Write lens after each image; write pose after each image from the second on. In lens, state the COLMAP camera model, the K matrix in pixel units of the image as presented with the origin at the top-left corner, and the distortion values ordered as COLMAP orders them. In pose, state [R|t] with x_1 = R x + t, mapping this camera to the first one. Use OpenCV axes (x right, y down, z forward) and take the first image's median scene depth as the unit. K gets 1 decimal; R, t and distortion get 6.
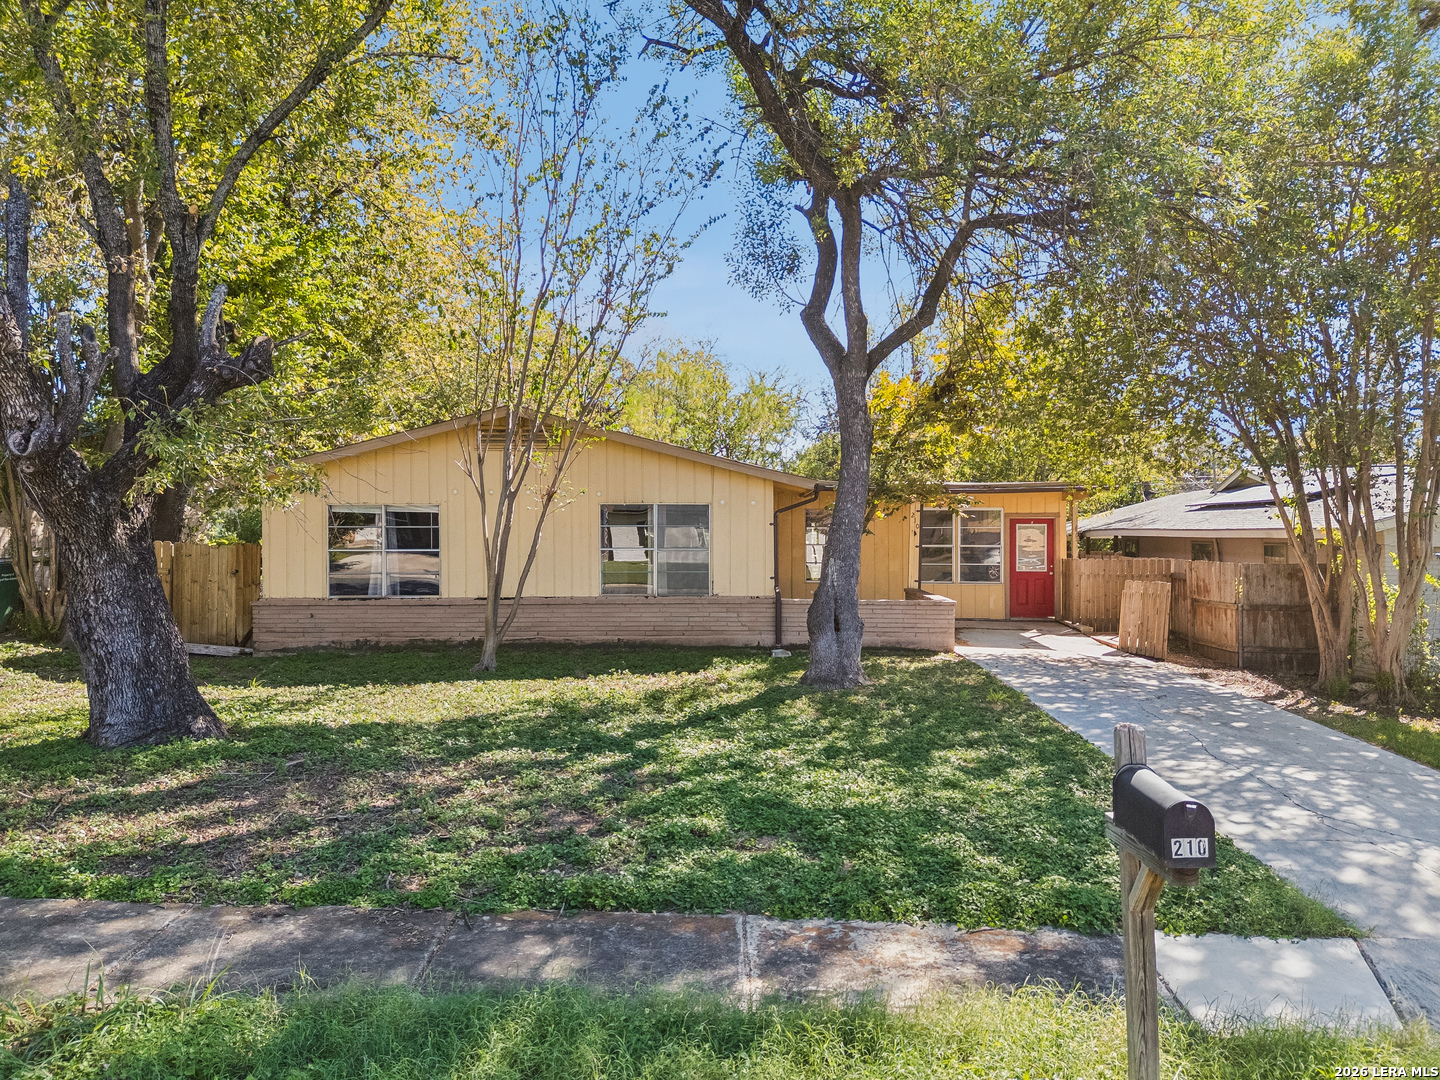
lens RADIAL K [[1047.1, 0, 720.0], [0, 1047.1, 540.0], [0, 0, 1]] dist [0.091763, -0.077390]
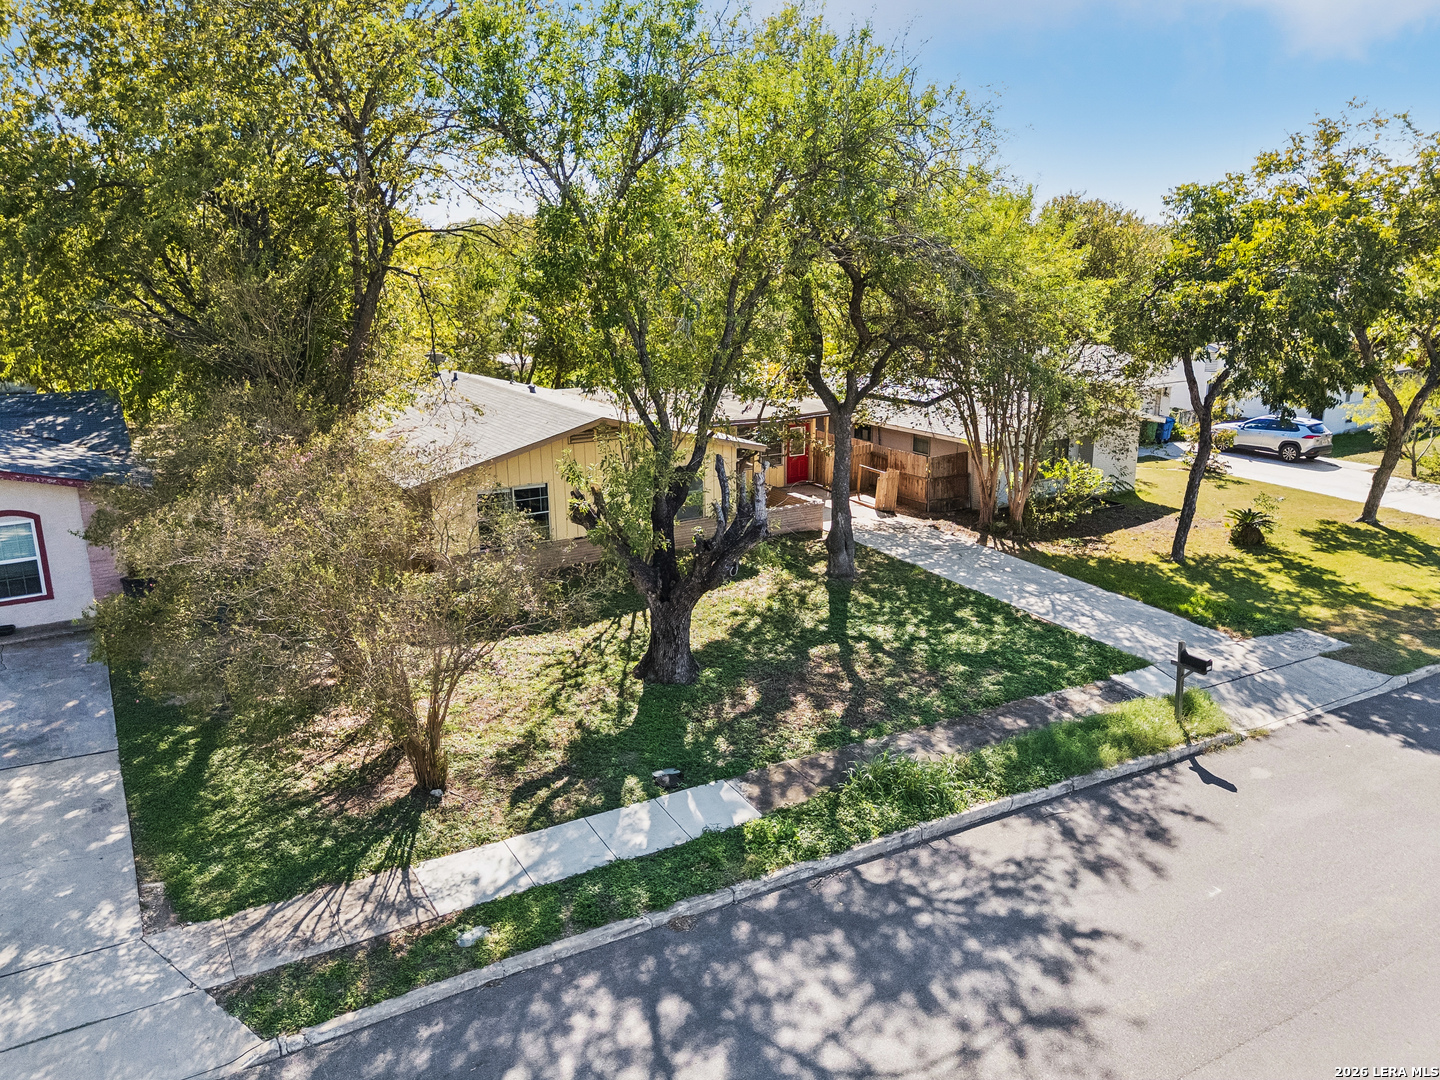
lens RADIAL K [[1021.4, 0, 720.0], [0, 1021.4, 540.0], [0, 0, 1]] dist [0.096489, -0.082756]
pose [[0.852643, -0.144451, 0.502130, -1.285307], [0.012038, 0.966200, 0.257512, -0.522782], [-0.522356, -0.213521, 0.825562, -0.567600]]
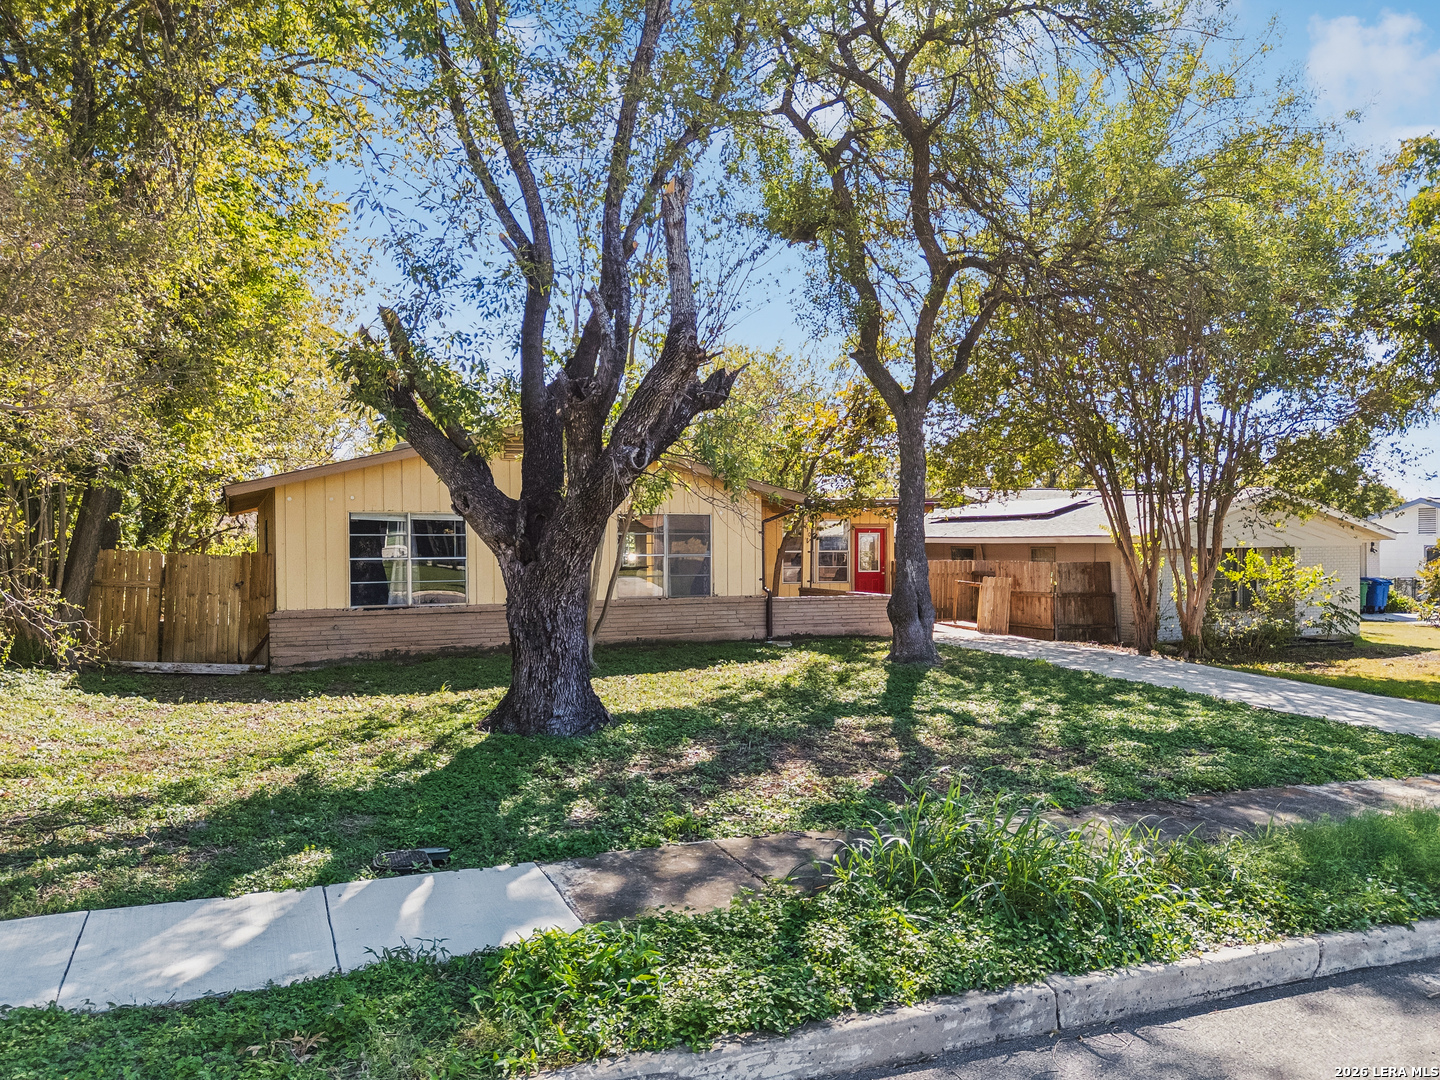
lens RADIAL K [[1039.3, 0, 720.0], [0, 1039.3, 540.0], [0, 0, 1]] dist [0.066664, -0.054364]
pose [[0.906350, -0.002828, 0.422518, -0.755842], [0.007117, 0.999938, -0.008574, 0.004227], [-0.422468, 0.010778, 0.906314, -0.019622]]
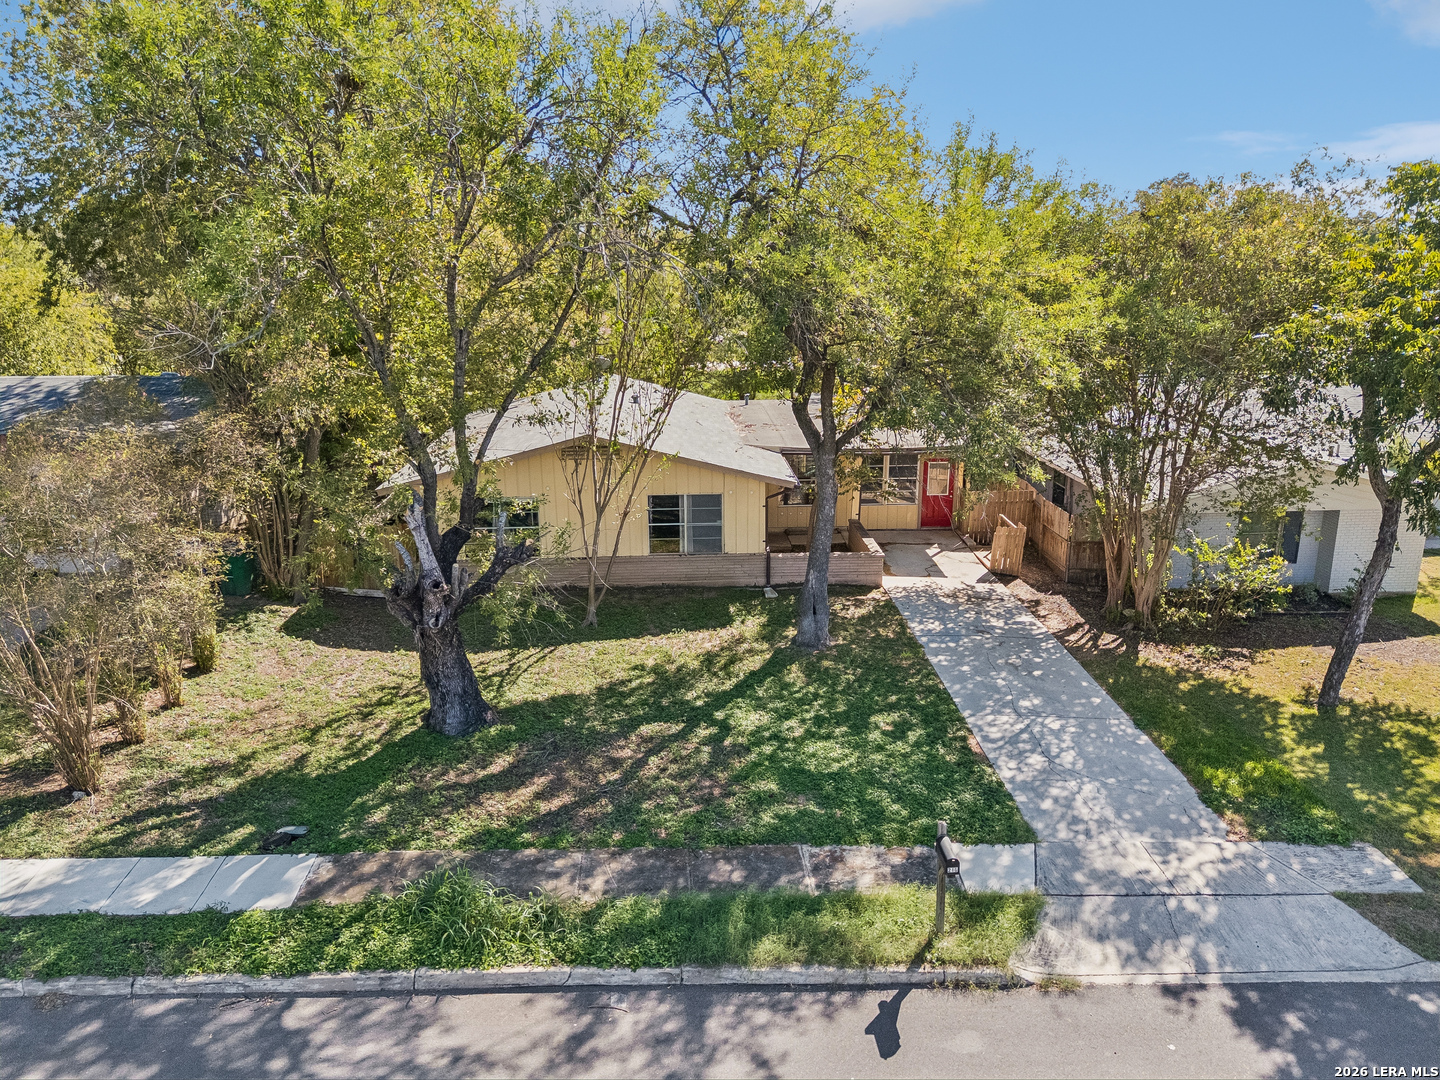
lens RADIAL K [[1021.4, 0, 720.0], [0, 1021.4, 540.0], [0, 0, 1]] dist [0.096489, -0.082756]
pose [[0.997755, -0.023183, 0.062832, -0.167752], [0.006662, 0.967879, 0.251327, -0.533927], [-0.066640, -0.250344, 0.965861, -0.649867]]
